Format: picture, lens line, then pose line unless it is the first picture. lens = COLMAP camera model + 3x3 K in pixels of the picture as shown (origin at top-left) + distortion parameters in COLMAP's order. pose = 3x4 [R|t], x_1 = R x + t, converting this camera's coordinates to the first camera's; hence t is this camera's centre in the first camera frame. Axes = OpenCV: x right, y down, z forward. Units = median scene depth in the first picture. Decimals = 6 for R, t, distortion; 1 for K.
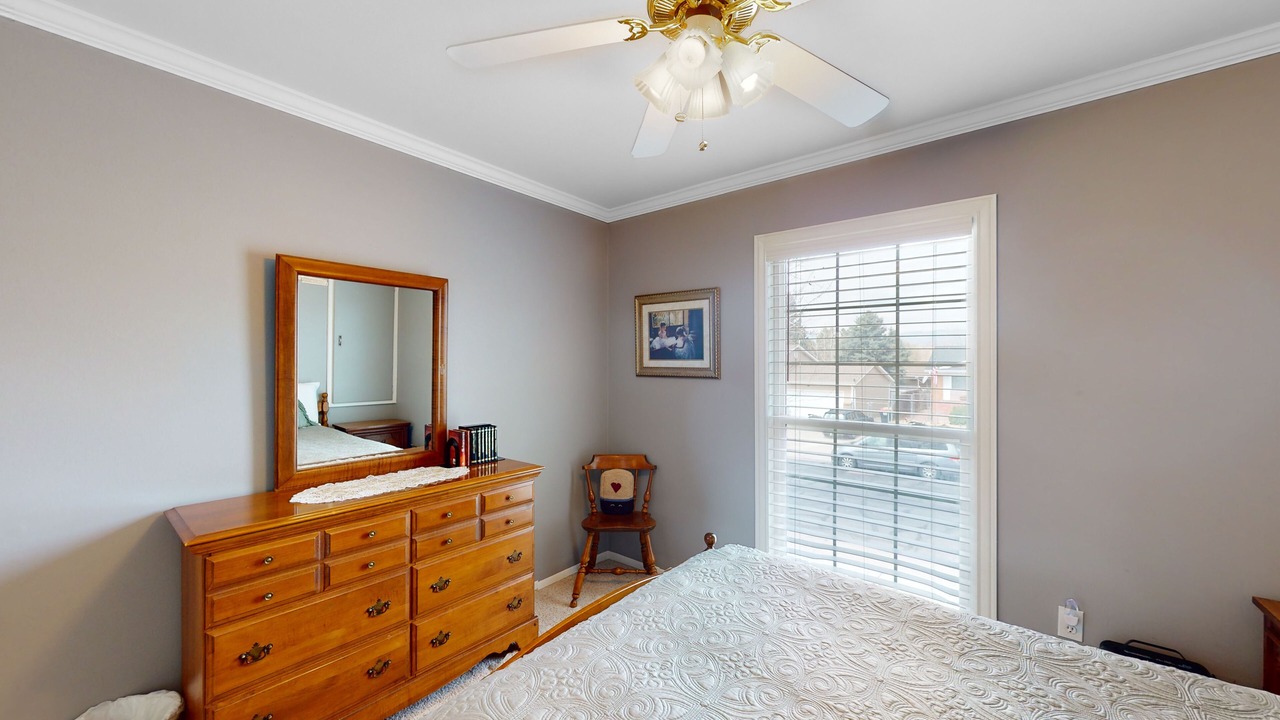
lens RADIAL K [[489.8, 0, 643.6], [0, 489.8, 360.9], [0, 0, 1]] dist [-0.000154, -0.000023]
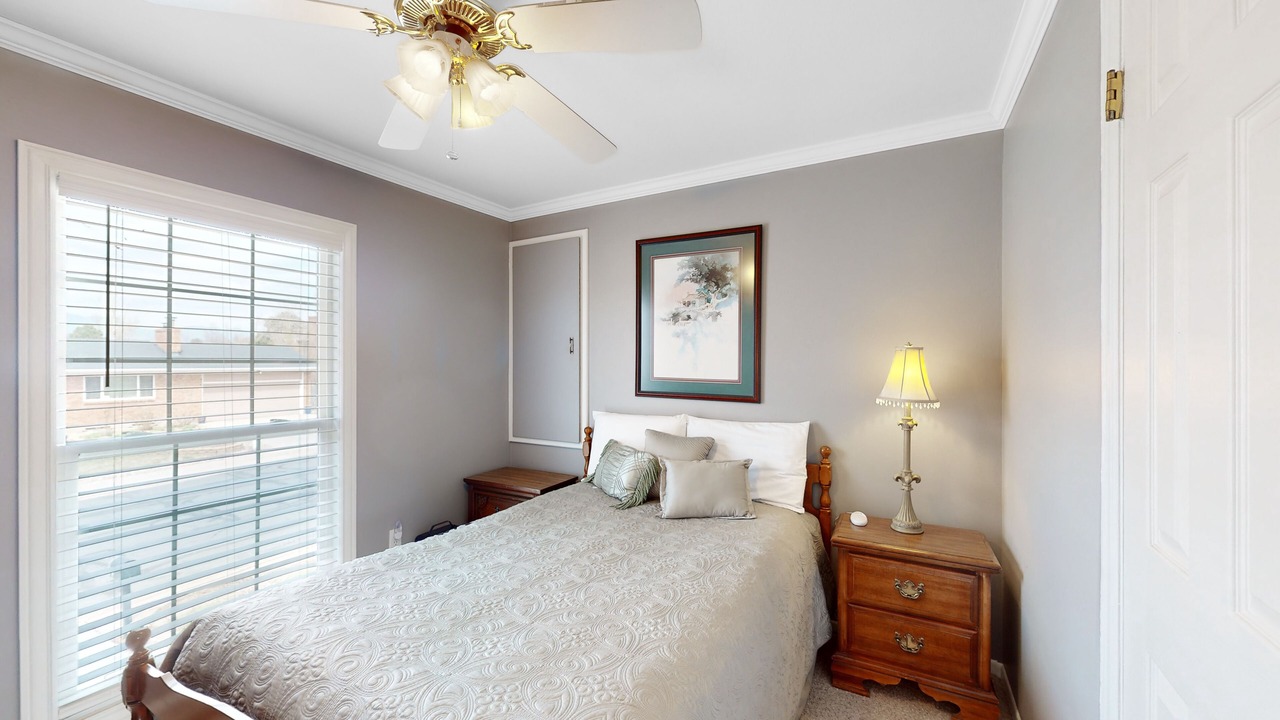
lens RADIAL K [[489.8, 0, 645.4], [0, 489.8, 360.4], [0, 0, 1]] dist [-0.000154, -0.000023]
pose [[-0.197347, -0.000368, 0.980334, -0.571834], [-0.006752, 0.999977, -0.000984, 0.001397], [-0.980310, -0.006813, -0.197345, 0.455839]]
